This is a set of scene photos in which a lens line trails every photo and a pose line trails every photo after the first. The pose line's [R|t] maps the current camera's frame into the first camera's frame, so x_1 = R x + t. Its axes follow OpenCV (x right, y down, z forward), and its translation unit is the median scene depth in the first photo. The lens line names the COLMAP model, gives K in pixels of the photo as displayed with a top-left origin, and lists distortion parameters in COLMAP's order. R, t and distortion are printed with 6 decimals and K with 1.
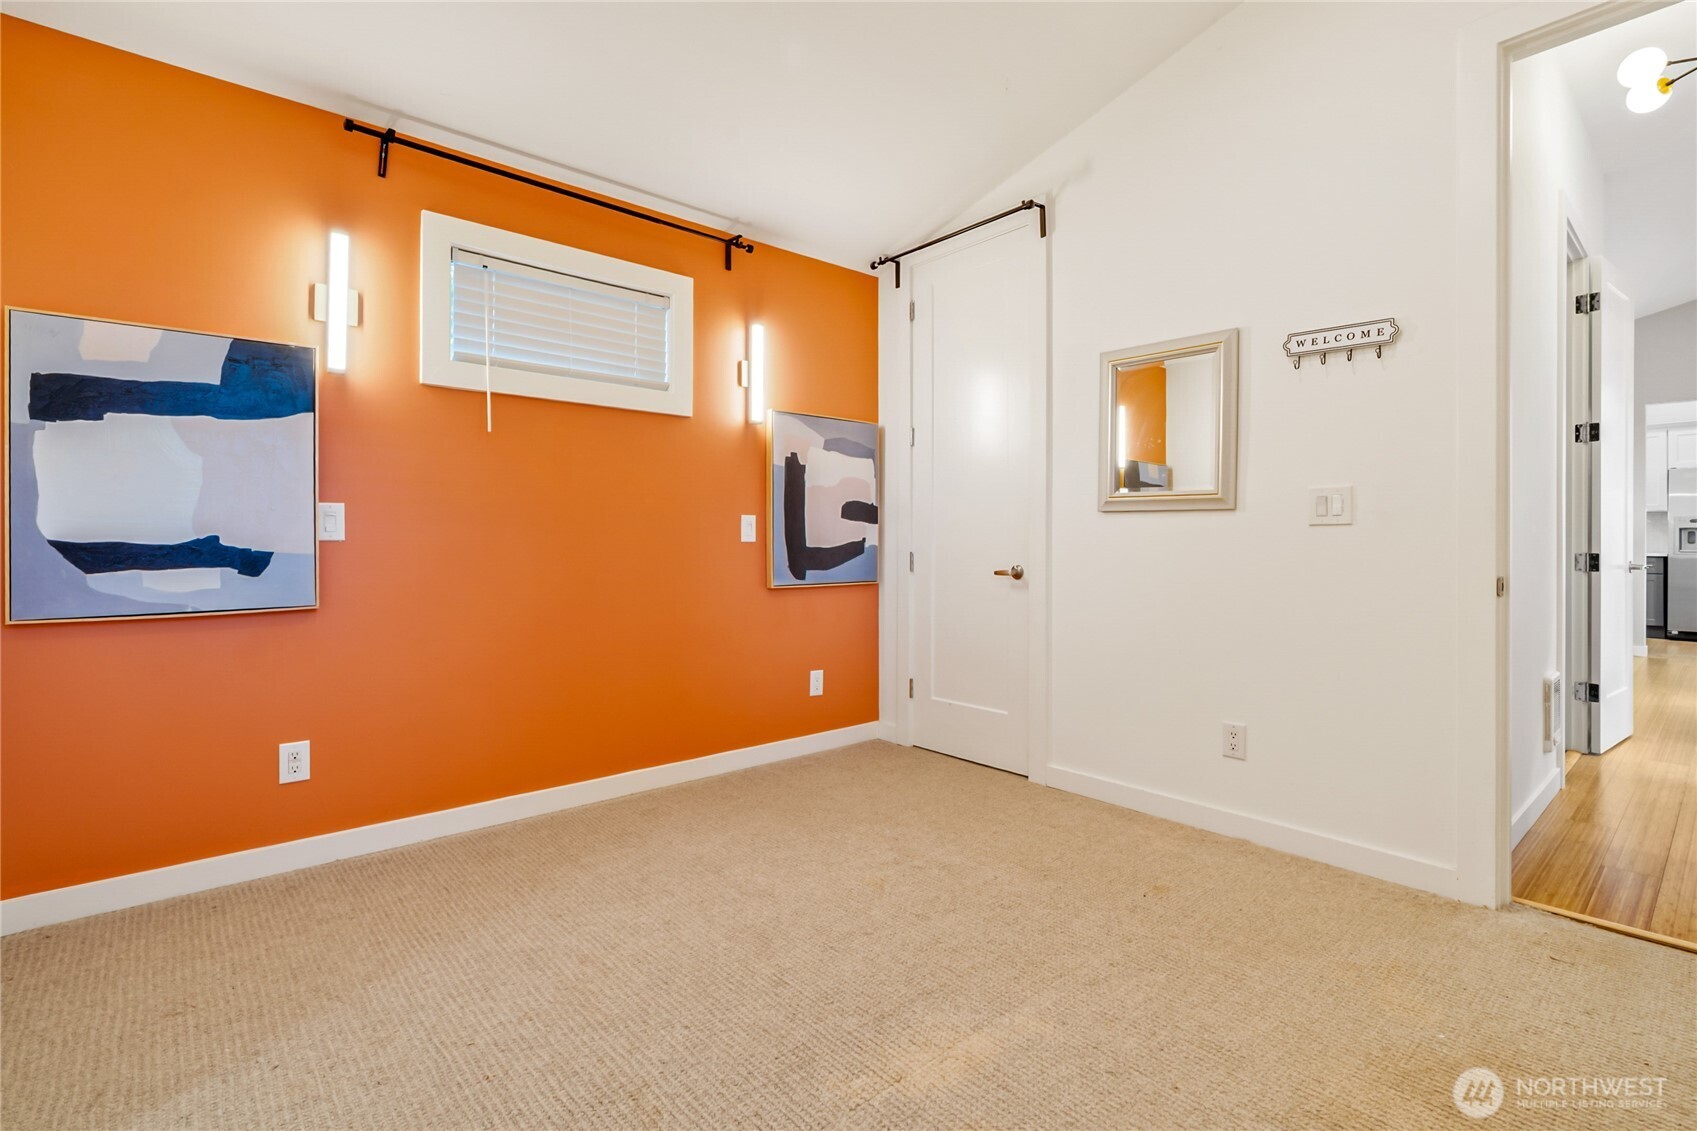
lens RADIAL K [[791.0, 0, 844.5], [0, 791.0, 550.9], [0, 0, 1]] dist [-0.002251, -0.000287]
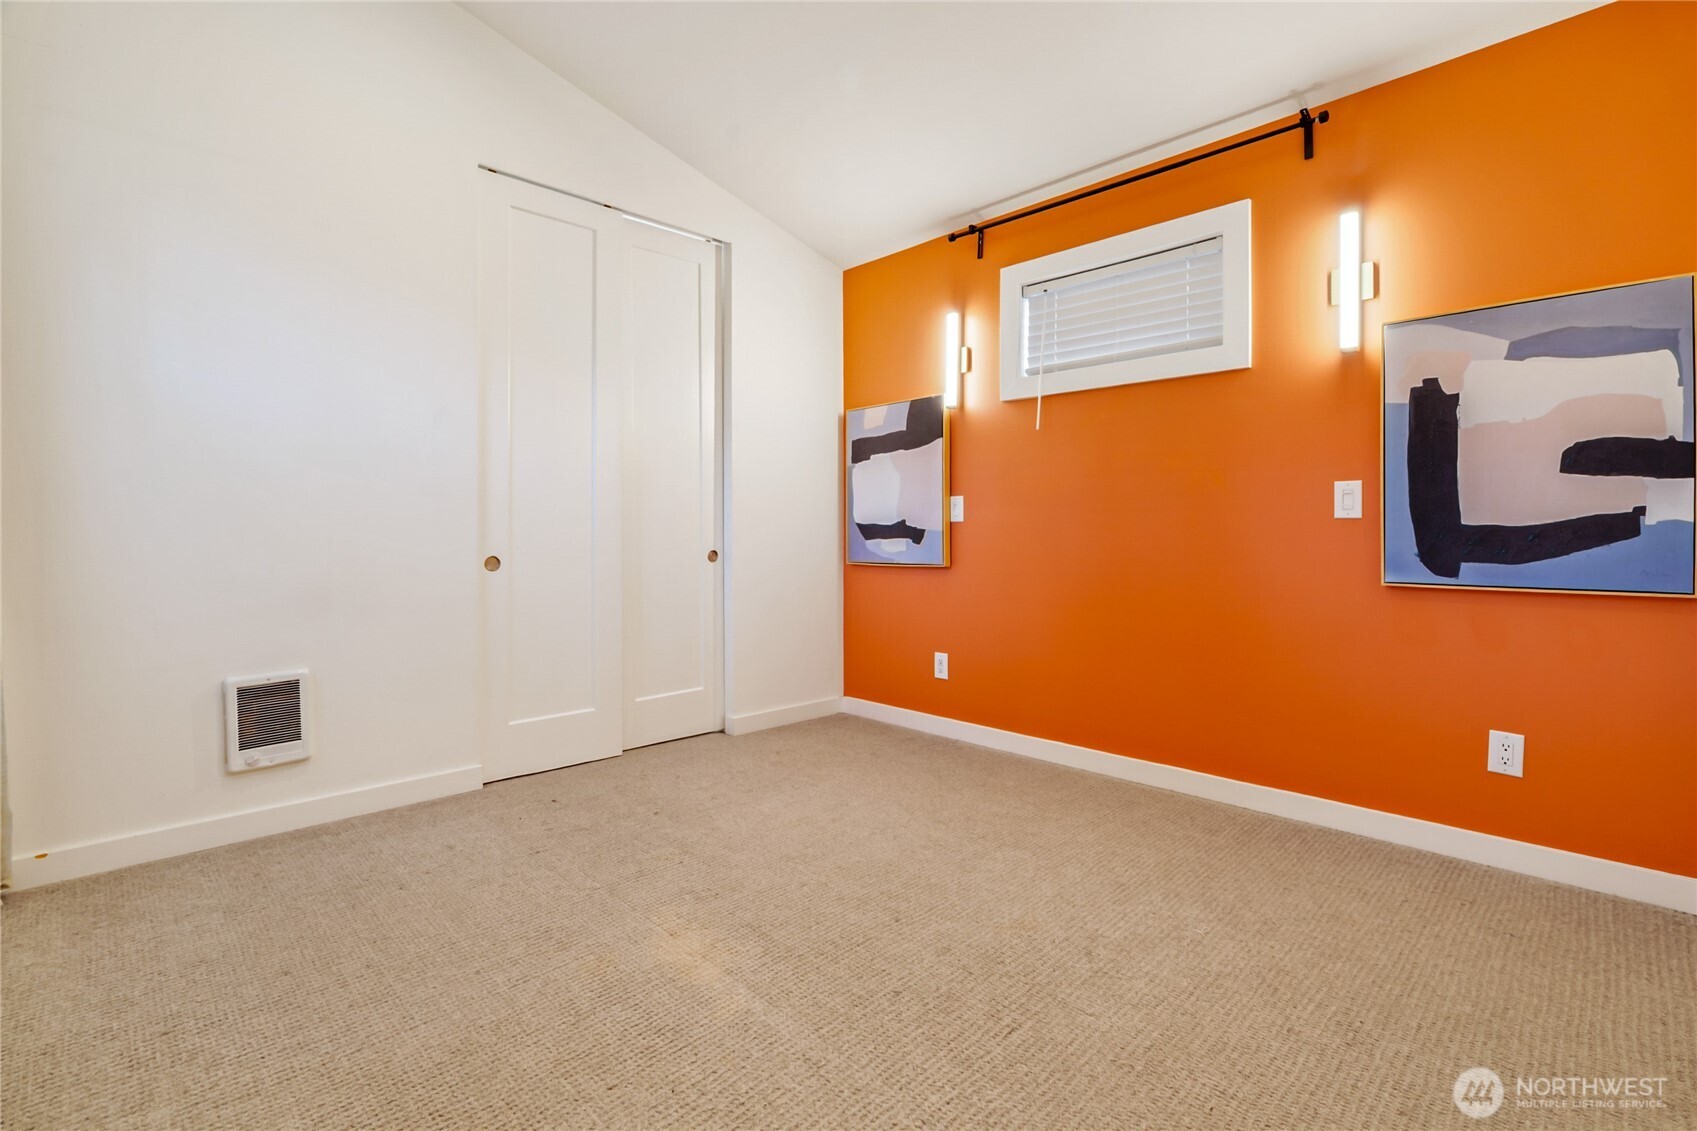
lens RADIAL K [[794.3, 0, 840.6], [0, 794.3, 529.8], [0, 0, 1]] dist [-0.002881, 0.000290]
pose [[0.040971, 0.005940, -0.999143, 0.622189], [0.000001, 0.999982, 0.005945, -0.005545], [0.999160, -0.000245, 0.040970, 0.546685]]
